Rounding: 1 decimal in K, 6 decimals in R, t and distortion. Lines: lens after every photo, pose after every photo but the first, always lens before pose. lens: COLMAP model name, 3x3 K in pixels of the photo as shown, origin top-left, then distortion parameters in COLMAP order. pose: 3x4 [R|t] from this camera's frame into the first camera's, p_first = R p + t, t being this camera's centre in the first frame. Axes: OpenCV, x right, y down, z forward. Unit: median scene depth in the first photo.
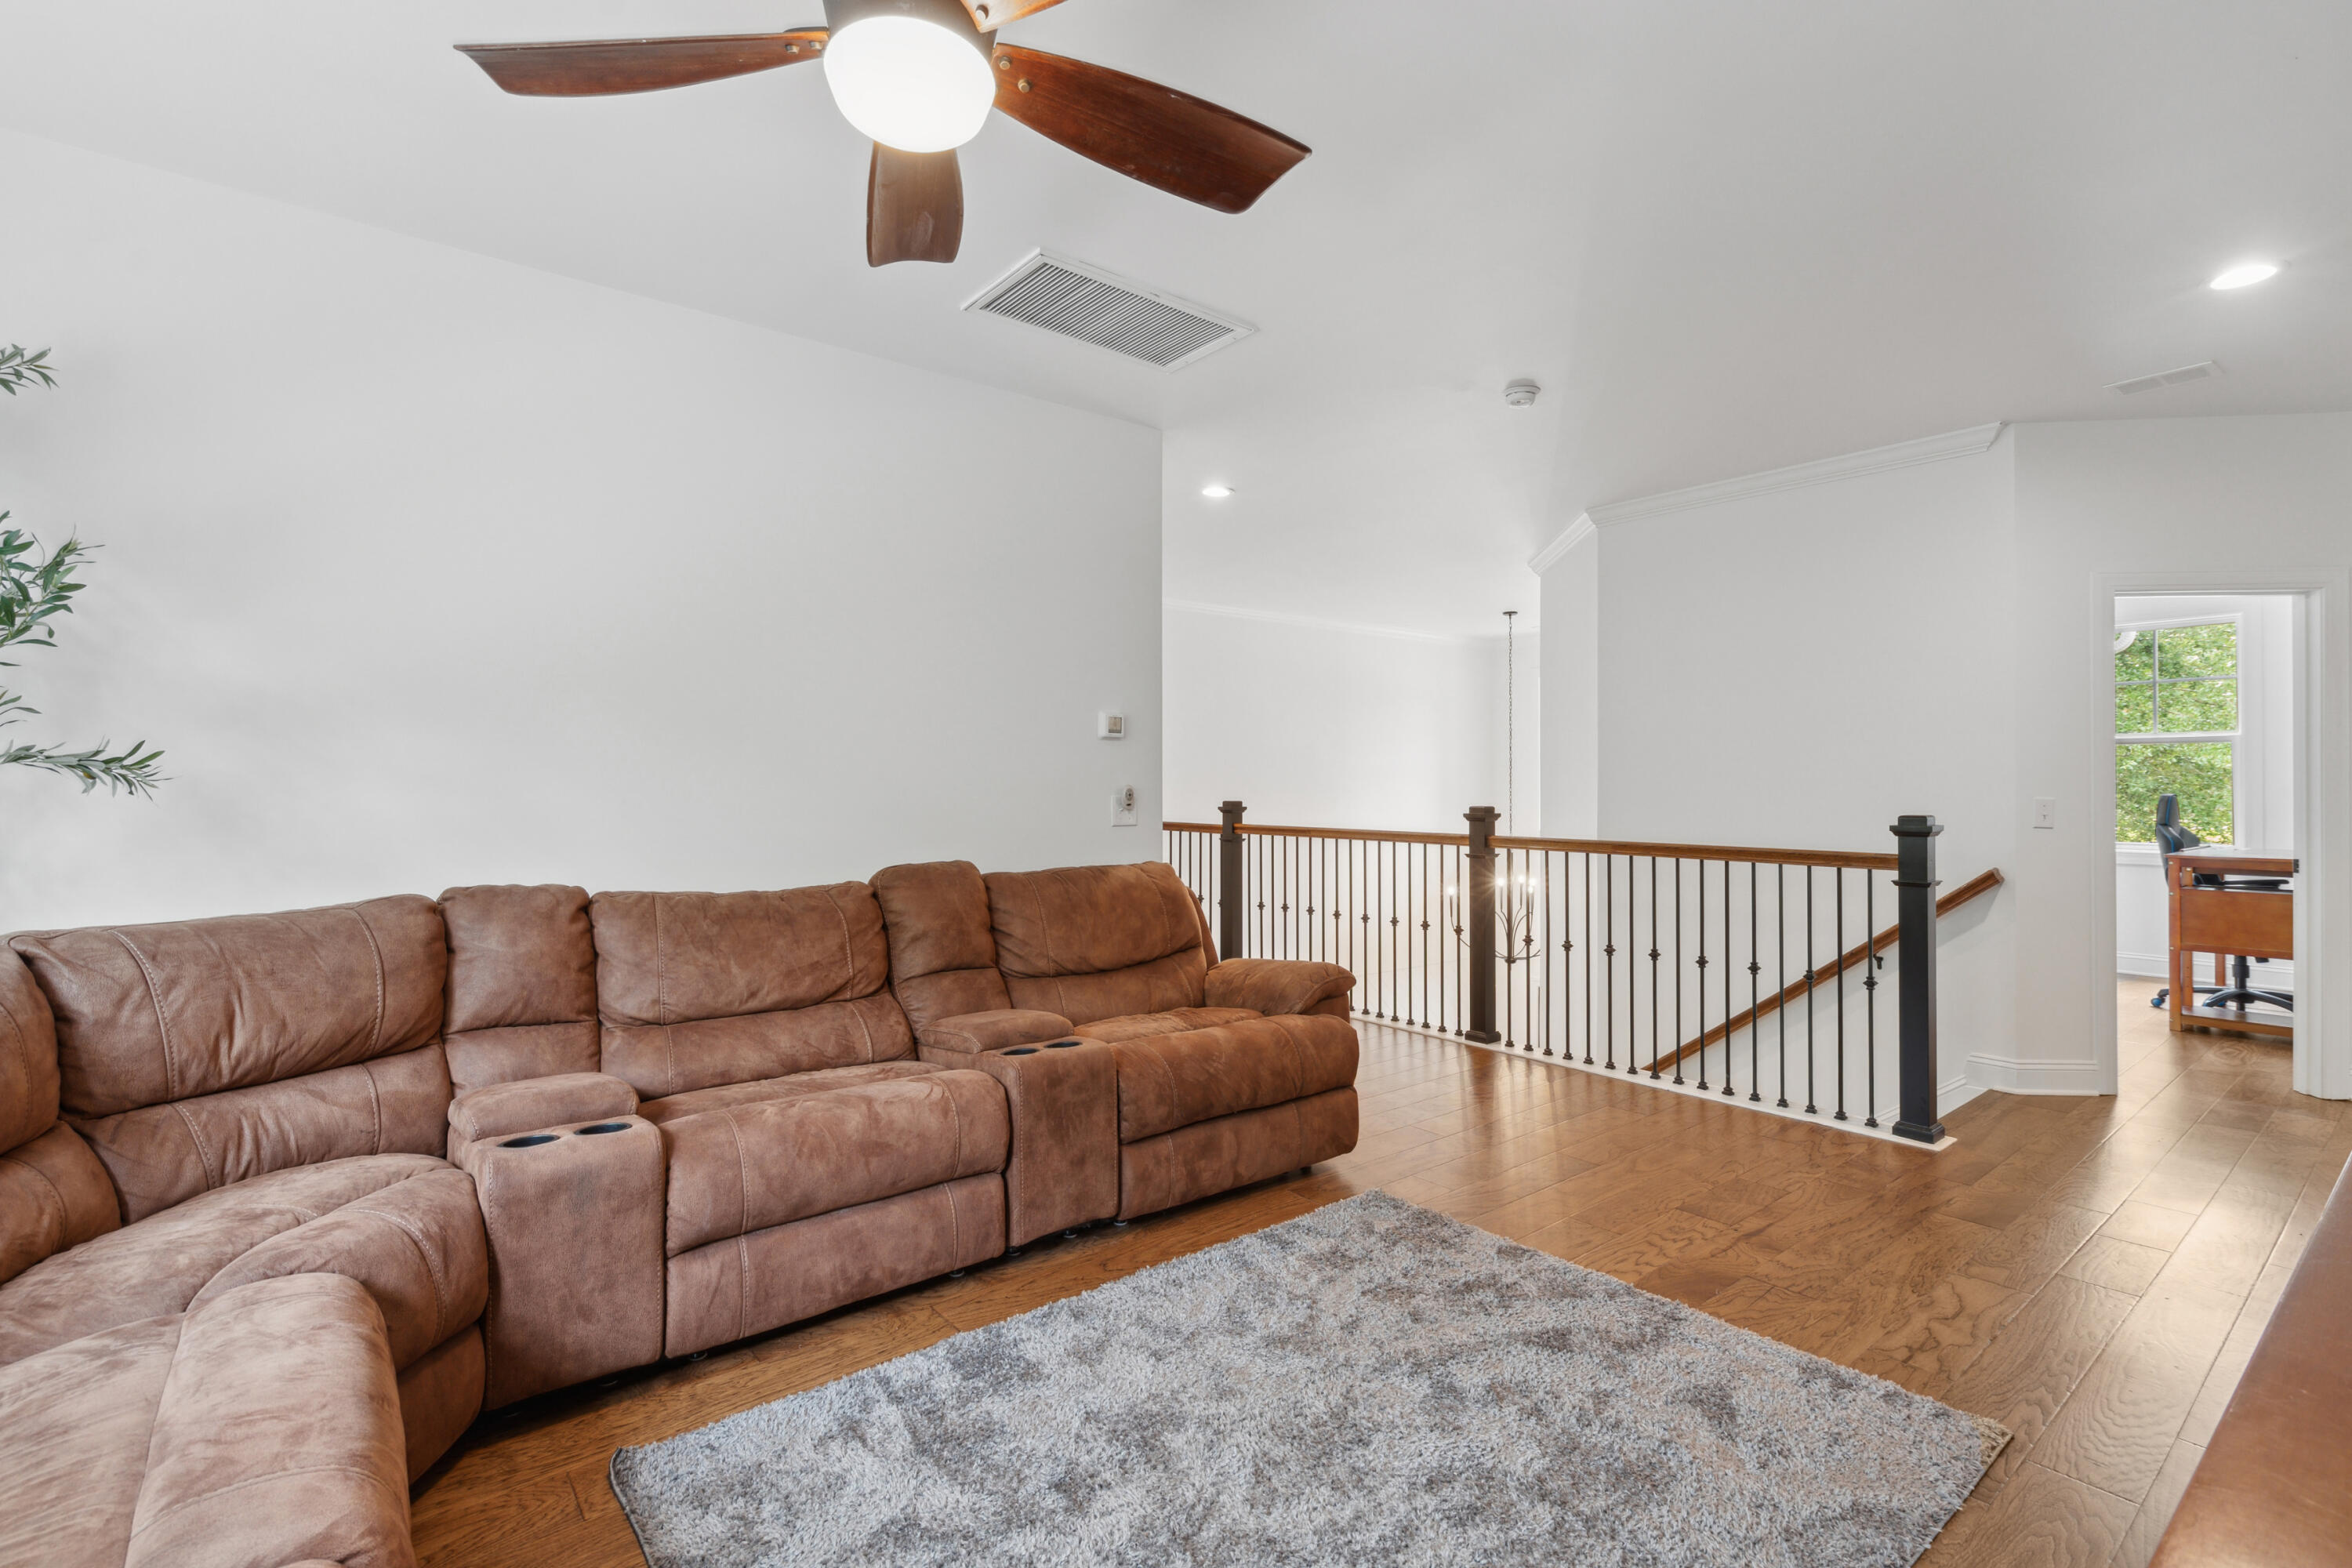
lens RADIAL K [[1073.0, 0, 1175.5], [0, 1073.0, 794.3], [0, 0, 1]] dist [-0.000486, 0.000107]
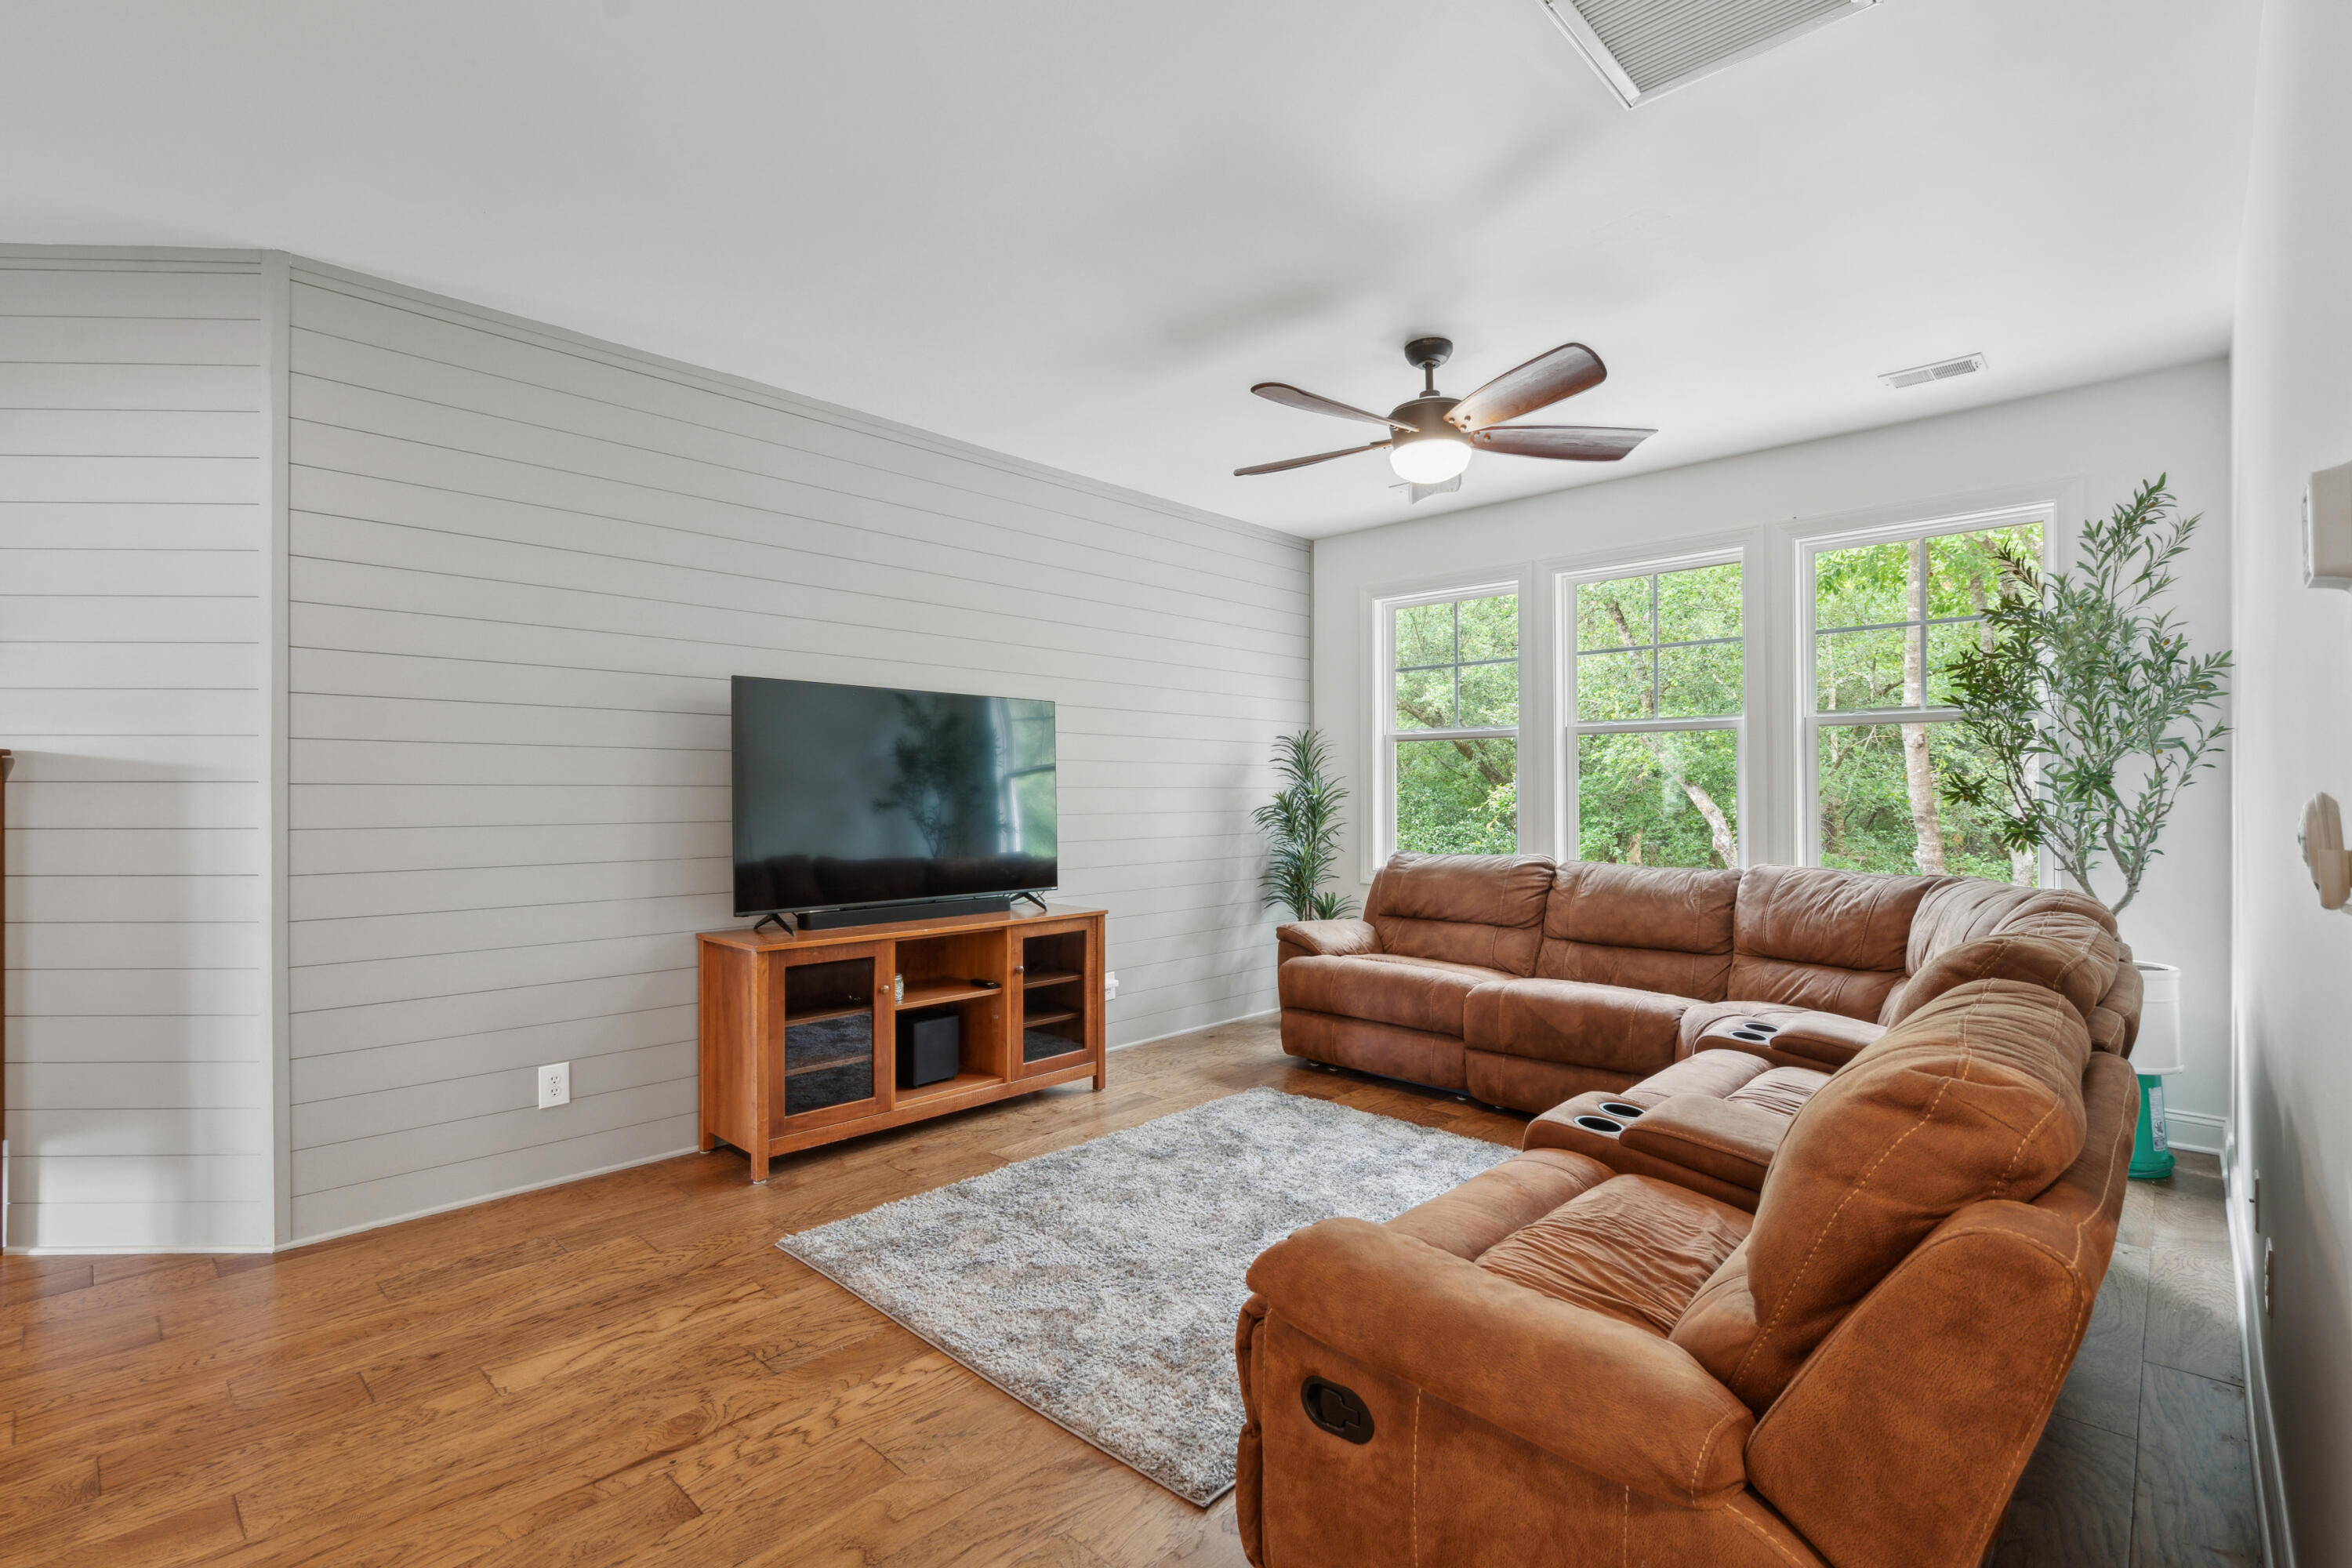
lens RADIAL K [[1073.0, 0, 1175.5], [0, 1073.0, 794.3], [0, 0, 1]] dist [-0.000486, 0.000107]
pose [[-0.990479, 0.001956, -0.137648, 0.302328], [0.002307, 0.999994, -0.002392, -0.008392], [0.137643, -0.002687, -0.990478, 1.677102]]
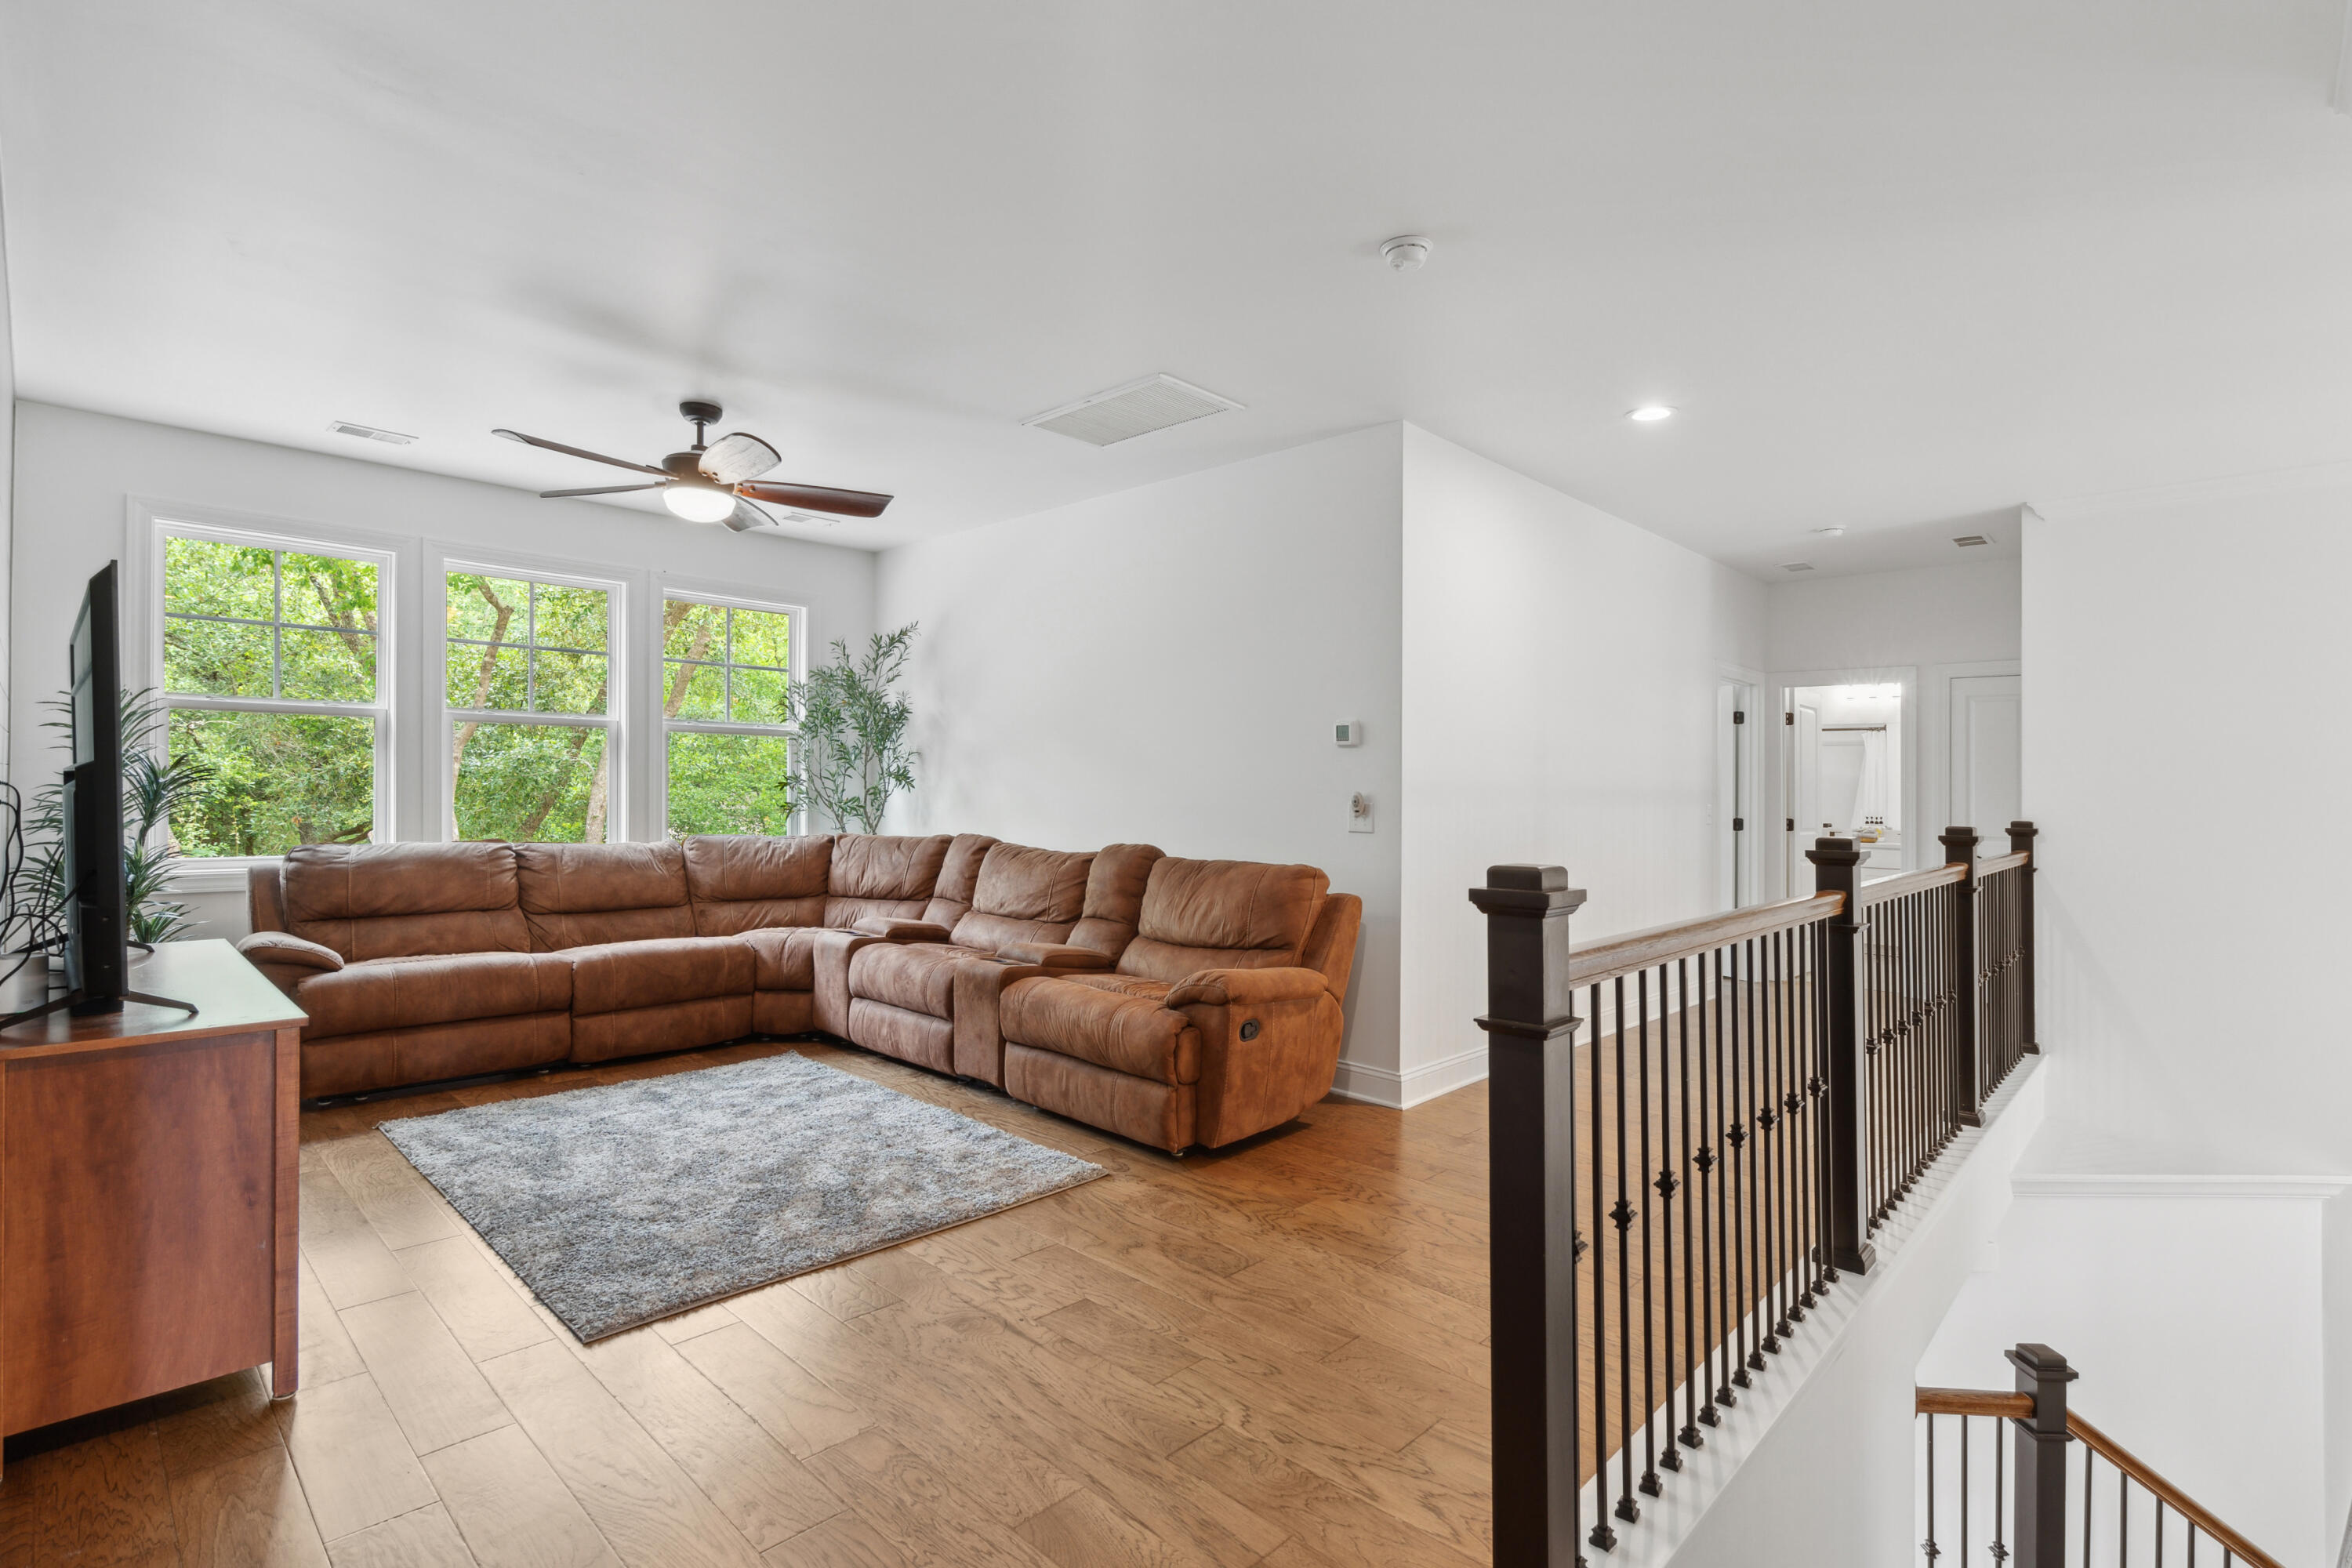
lens RADIAL K [[1095.9, 0, 1176.0], [0, 1095.9, 784.0], [0, 0, 1]] dist [0.000029, 0.000034]
pose [[0.129142, -0.000006, -0.991626, 1.373568], [-0.012564, 0.999920, -0.001642, -0.016804], [0.991546, 0.012670, 0.129132, 0.987685]]
